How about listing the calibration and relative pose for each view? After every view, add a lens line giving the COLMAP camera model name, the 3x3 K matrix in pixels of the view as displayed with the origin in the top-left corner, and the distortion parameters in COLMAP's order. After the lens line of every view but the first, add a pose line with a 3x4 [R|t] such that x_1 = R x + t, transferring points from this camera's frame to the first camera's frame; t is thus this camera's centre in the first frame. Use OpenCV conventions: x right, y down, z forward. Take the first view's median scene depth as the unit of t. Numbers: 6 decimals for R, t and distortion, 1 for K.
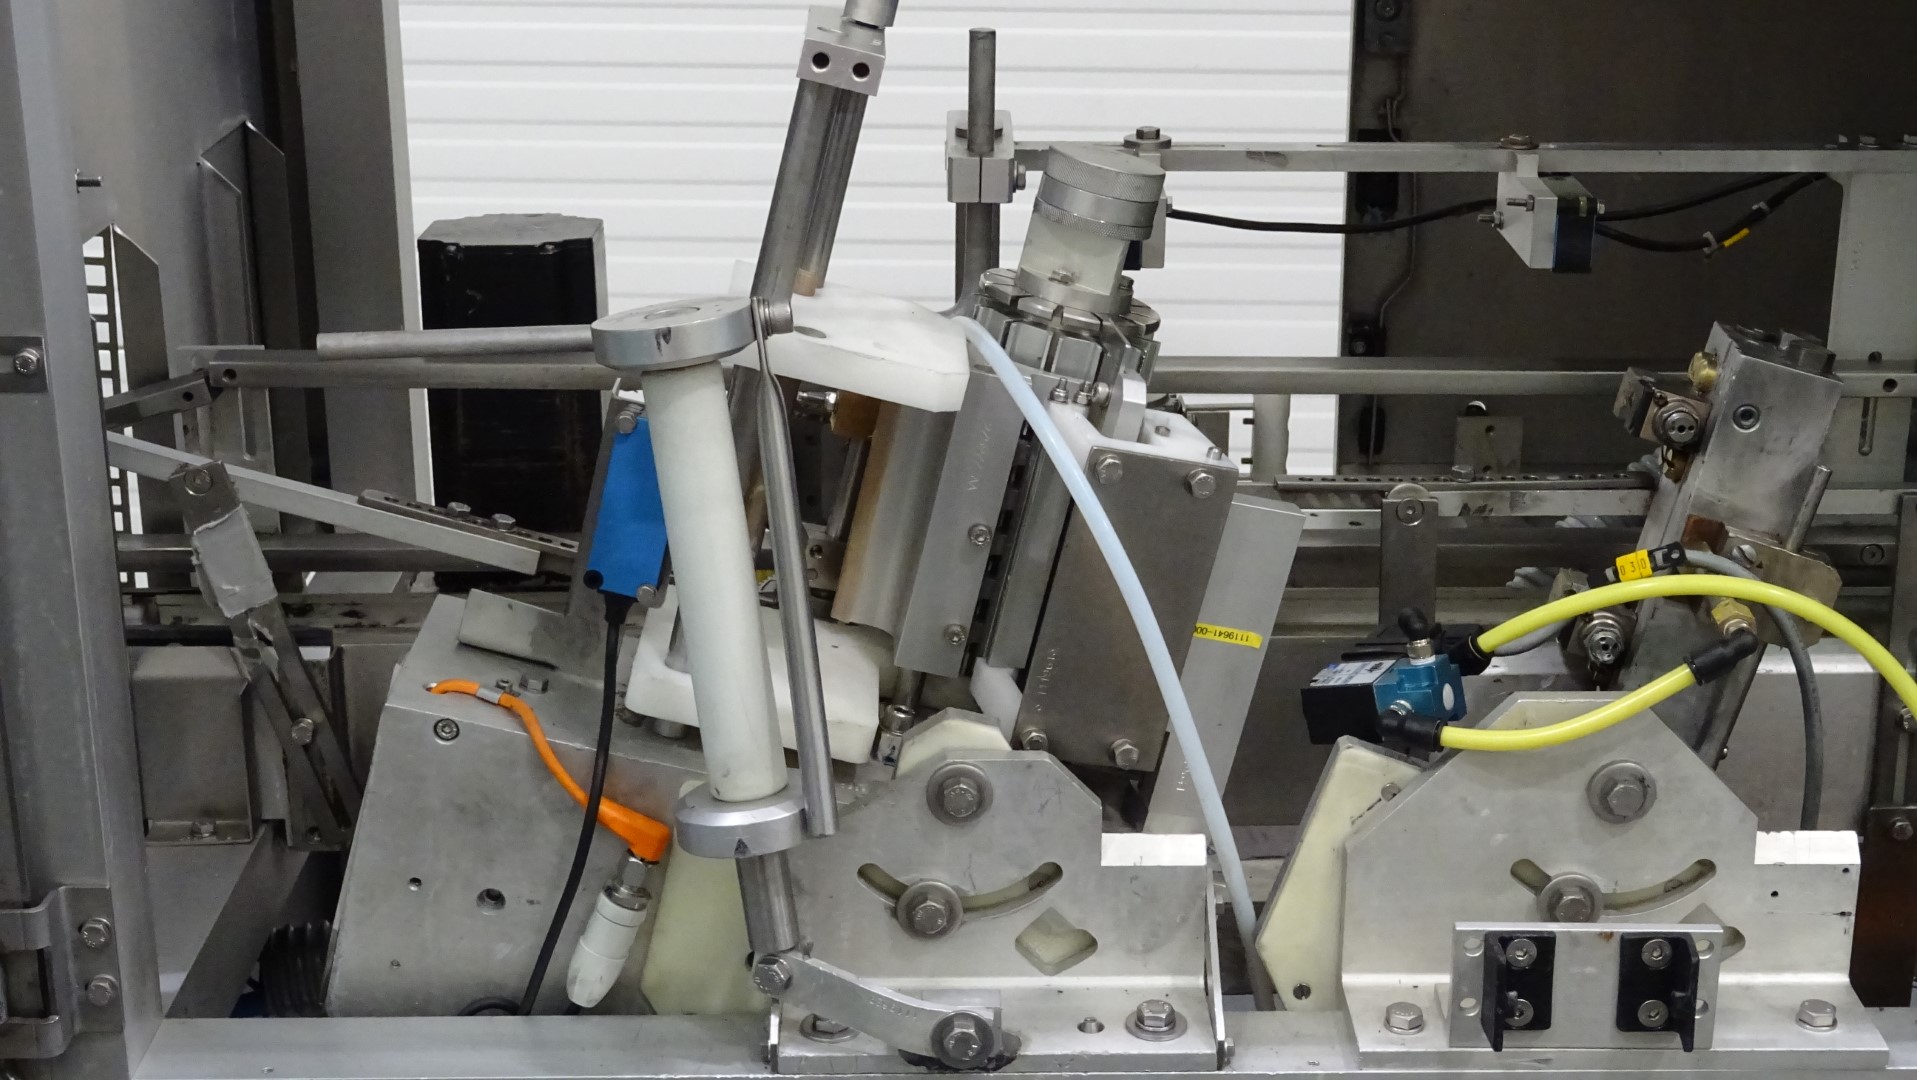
lens RADIAL K [[2972.9, 0, 959.3], [0, 2972.9, 543.0], [0, 0, 1]] dist [-0.001157, 0.000000]
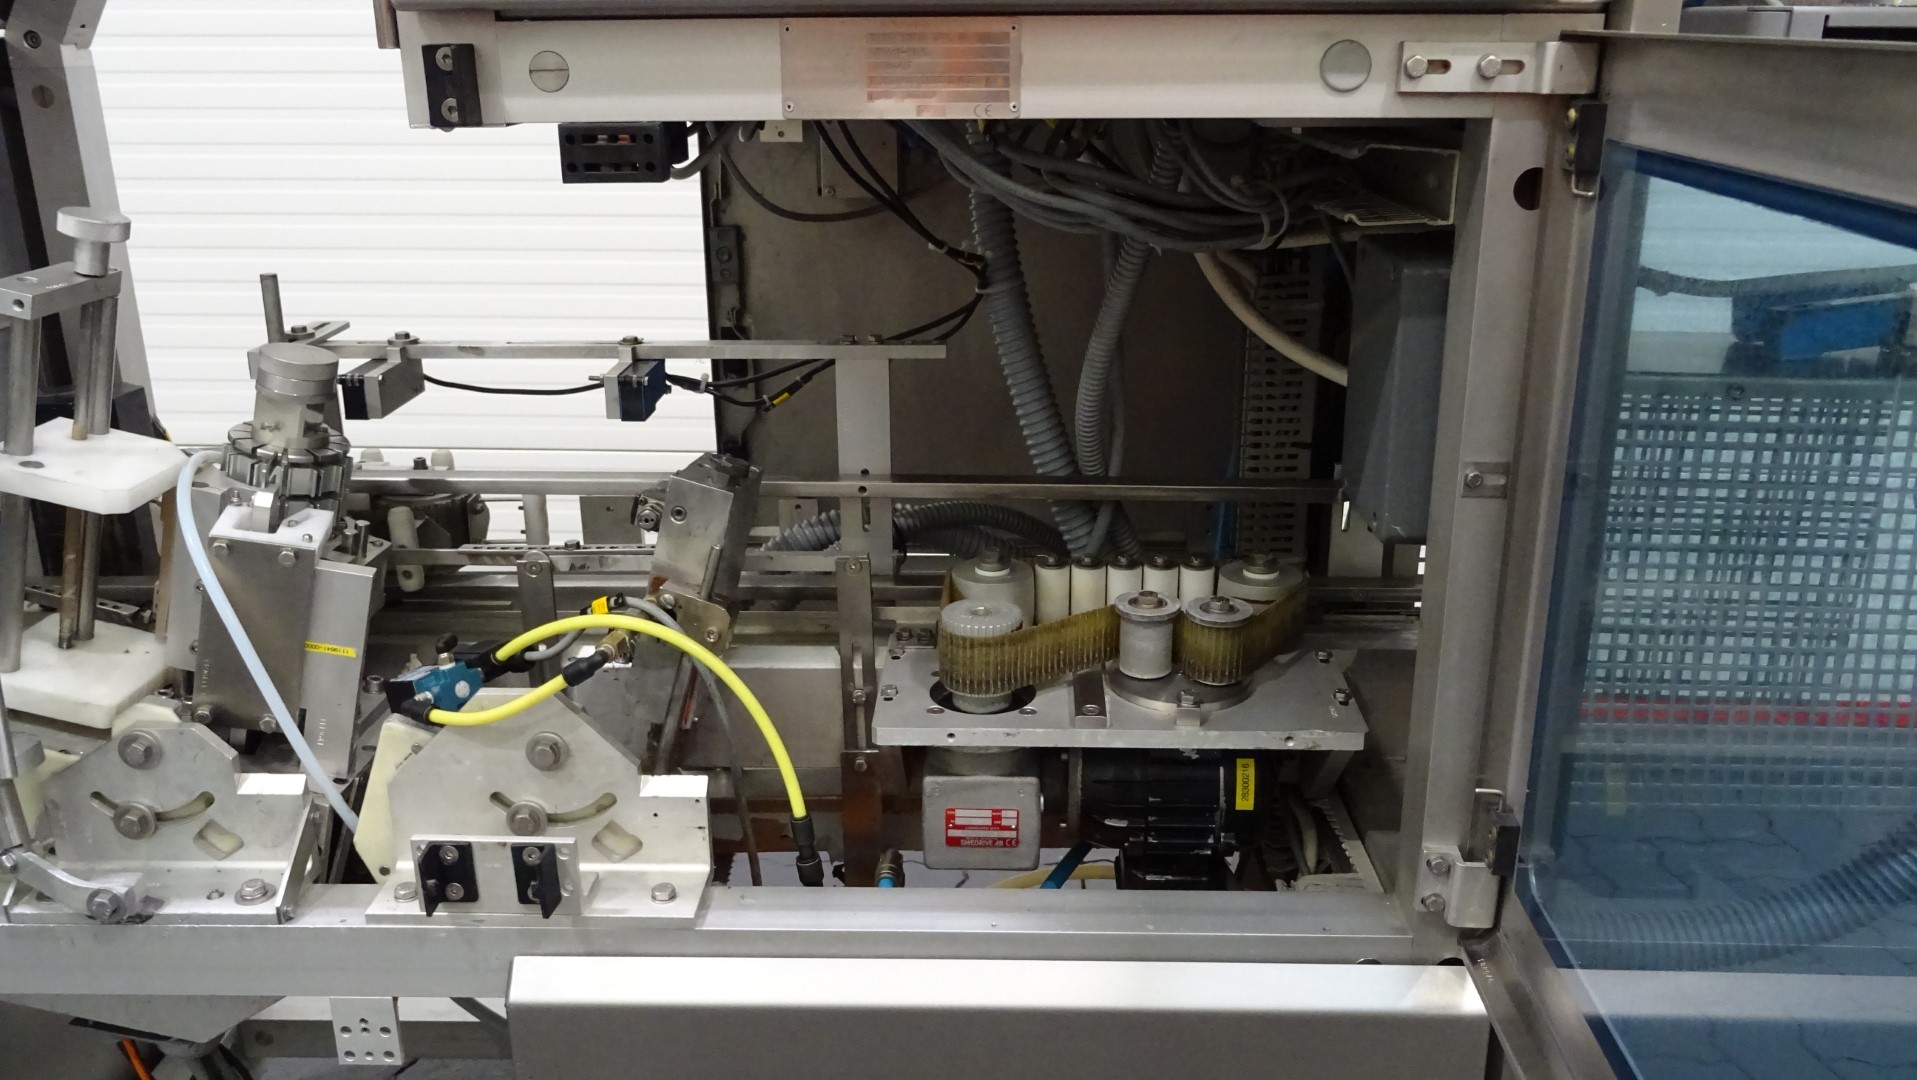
lens RADIAL K [[1669.7, 0, 952.8], [0, 1669.7, 501.8], [0, 0, 1]] dist [0.040746, -0.011300]
pose [[0.998281, 0.003689, -0.058492, 0.485948], [-0.004985, 0.999745, -0.022018, -0.031170], [0.058396, 0.022271, 0.998045, 0.108224]]
